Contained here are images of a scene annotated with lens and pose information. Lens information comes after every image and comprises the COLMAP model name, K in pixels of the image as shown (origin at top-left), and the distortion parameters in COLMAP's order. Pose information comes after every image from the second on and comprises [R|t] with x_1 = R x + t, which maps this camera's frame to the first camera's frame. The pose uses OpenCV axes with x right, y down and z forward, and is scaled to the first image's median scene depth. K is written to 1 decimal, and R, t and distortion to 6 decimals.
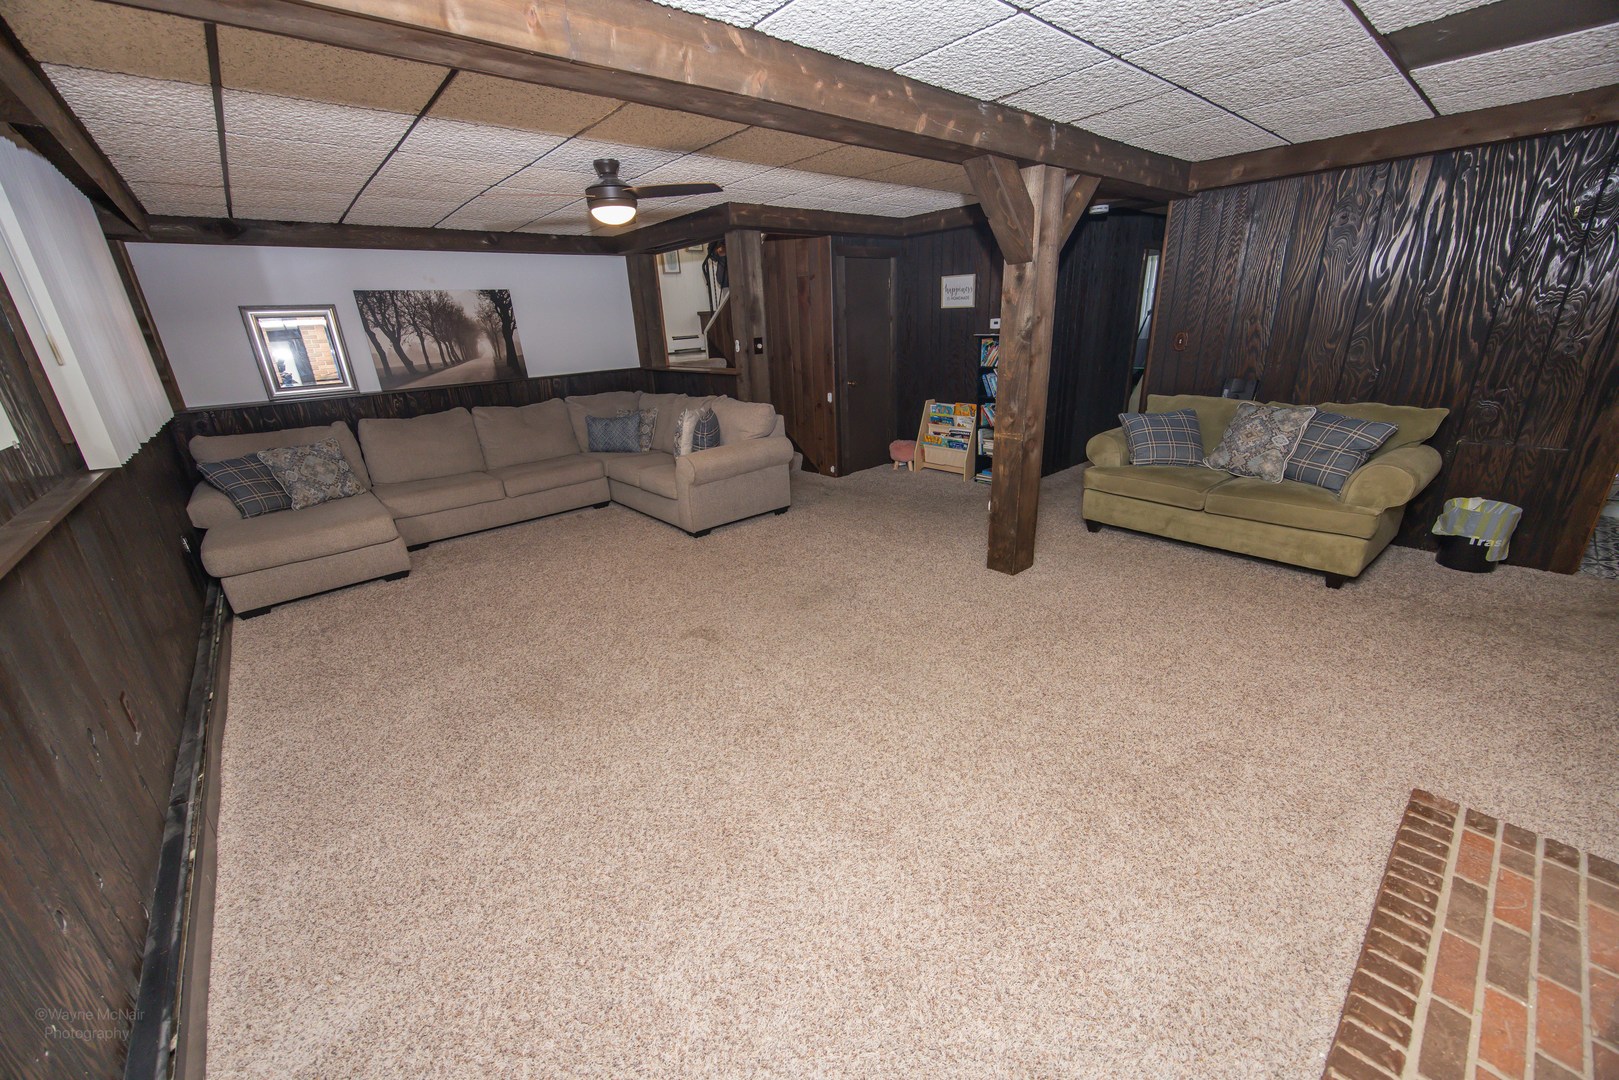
lens RADIAL K [[613.9, 0, 809.5], [0, 613.9, 540.0], [0, 0, 1]] dist [-0.000318, 0.000036]
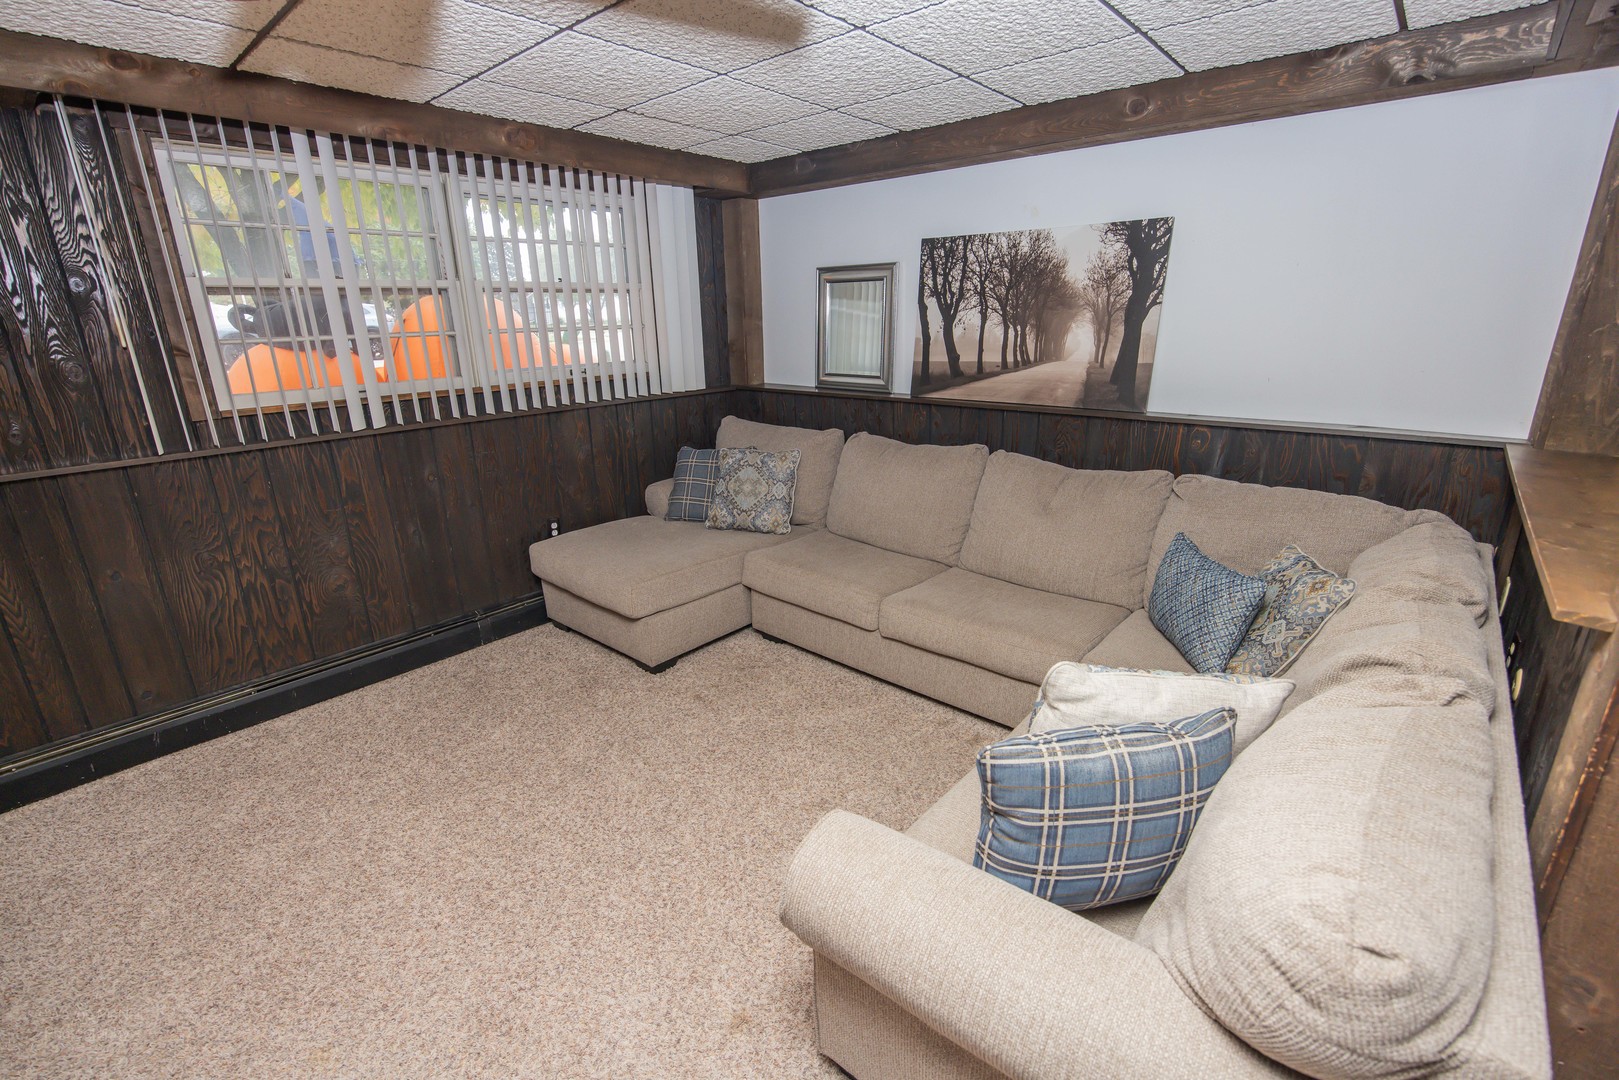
lens RADIAL K [[712.5, 0, 809.5], [0, 712.5, 540.0], [0, 0, 1]] dist [-0.001387, -0.000088]
pose [[0.140179, 0.341724, -0.929287, 0.032068], [-0.328192, 0.901532, 0.282011, -0.271998], [0.934152, 0.265452, 0.238527, 0.735628]]
